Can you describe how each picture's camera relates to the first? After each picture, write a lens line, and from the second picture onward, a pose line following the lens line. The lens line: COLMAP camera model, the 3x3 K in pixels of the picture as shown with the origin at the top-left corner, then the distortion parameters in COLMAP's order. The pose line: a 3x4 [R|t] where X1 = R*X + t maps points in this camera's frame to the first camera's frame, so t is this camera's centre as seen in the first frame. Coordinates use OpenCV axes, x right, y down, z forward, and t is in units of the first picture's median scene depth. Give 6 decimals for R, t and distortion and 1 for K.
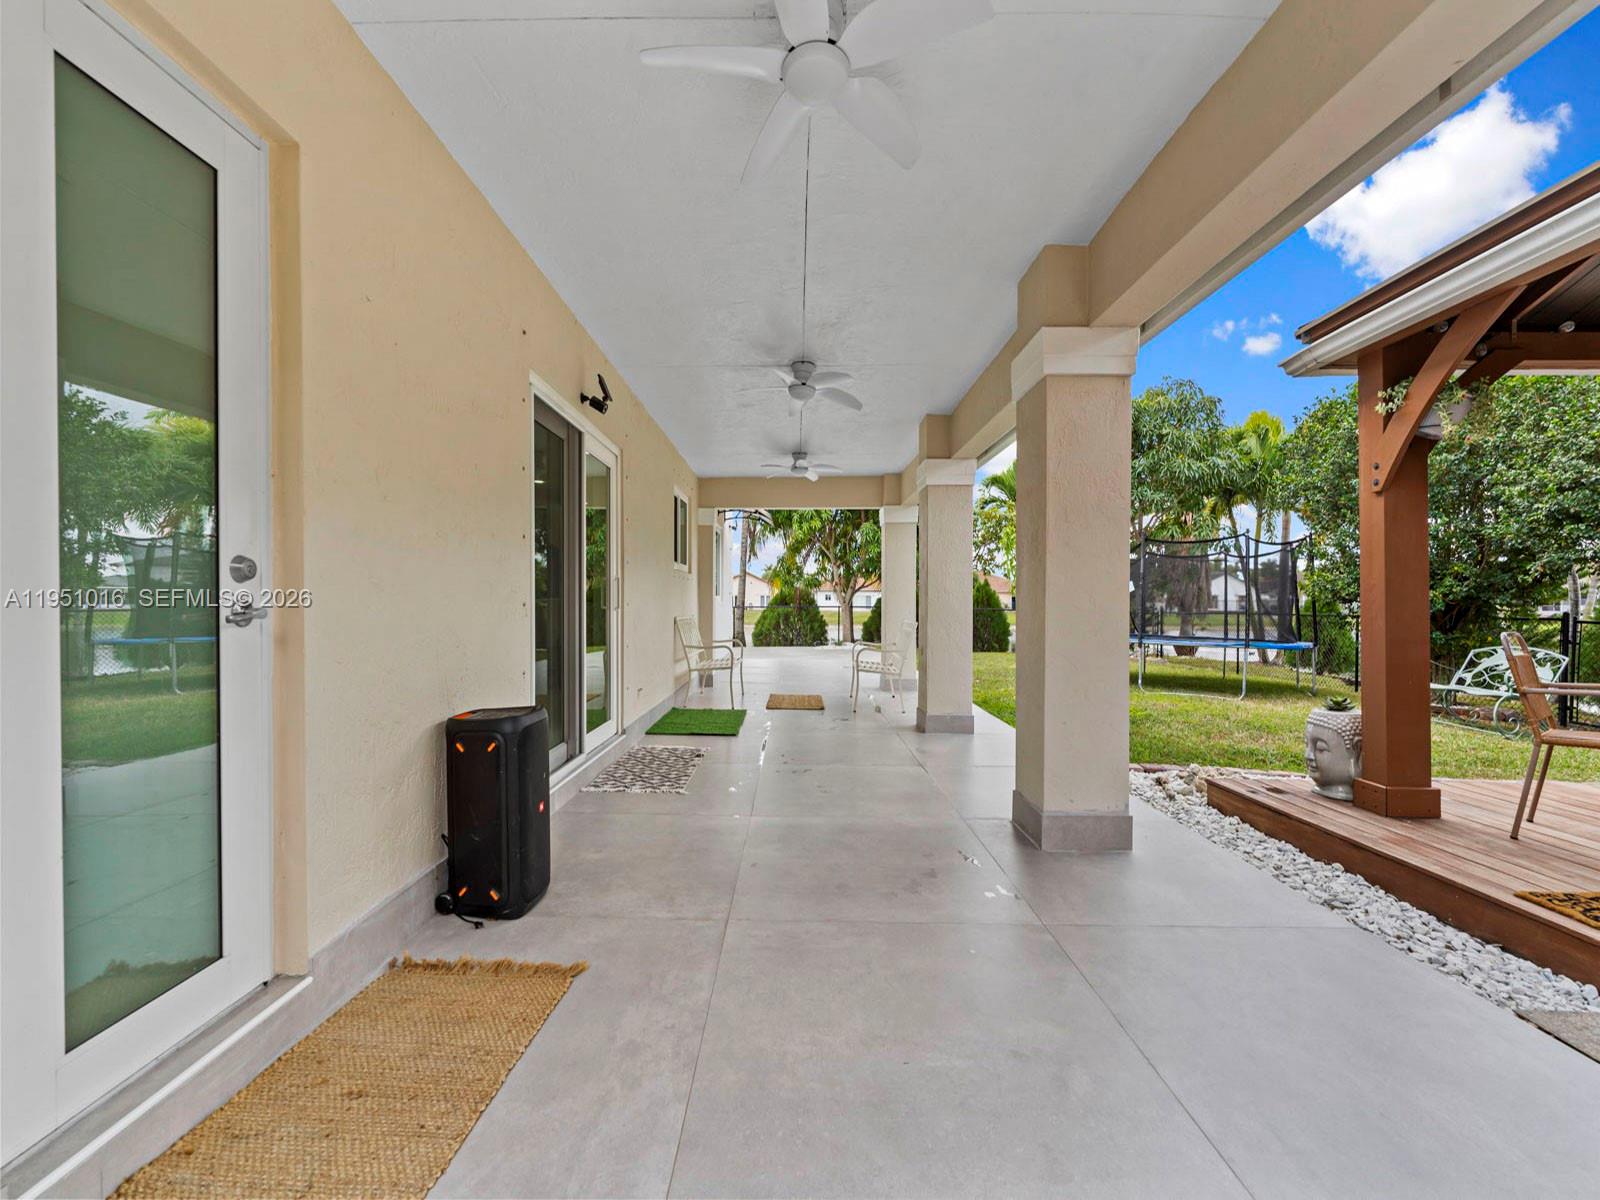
lens RADIAL K [[647.5, 0, 801.0], [0, 647.5, 603.5], [0, 0, 1]] dist [0.000398, -0.000456]
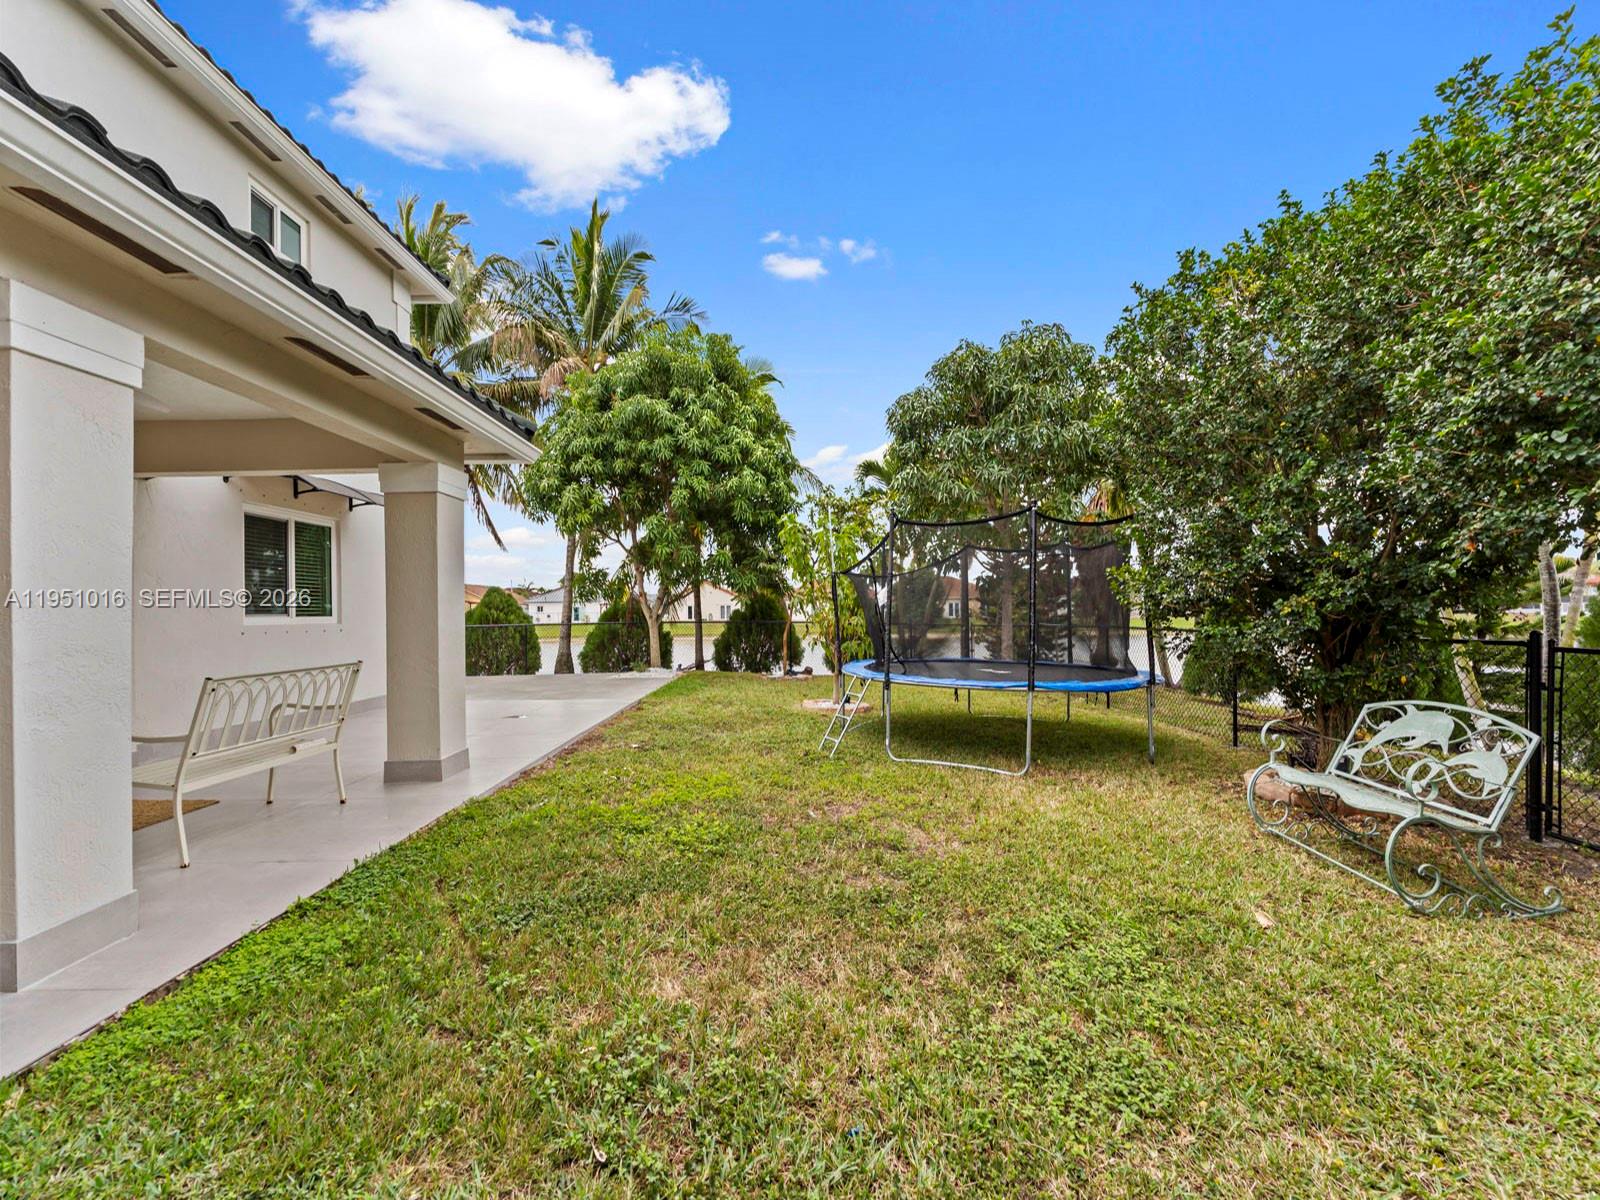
lens RADIAL K [[647.5, 0, 802.9], [0, 647.5, 605.5], [0, 0, 1]] dist [0.000398, -0.000456]
pose [[0.999762, -0.016398, 0.014378, 0.565208], [0.016545, 0.999811, -0.010201, -0.013008], [-0.014208, 0.010437, 0.999845, 0.469463]]
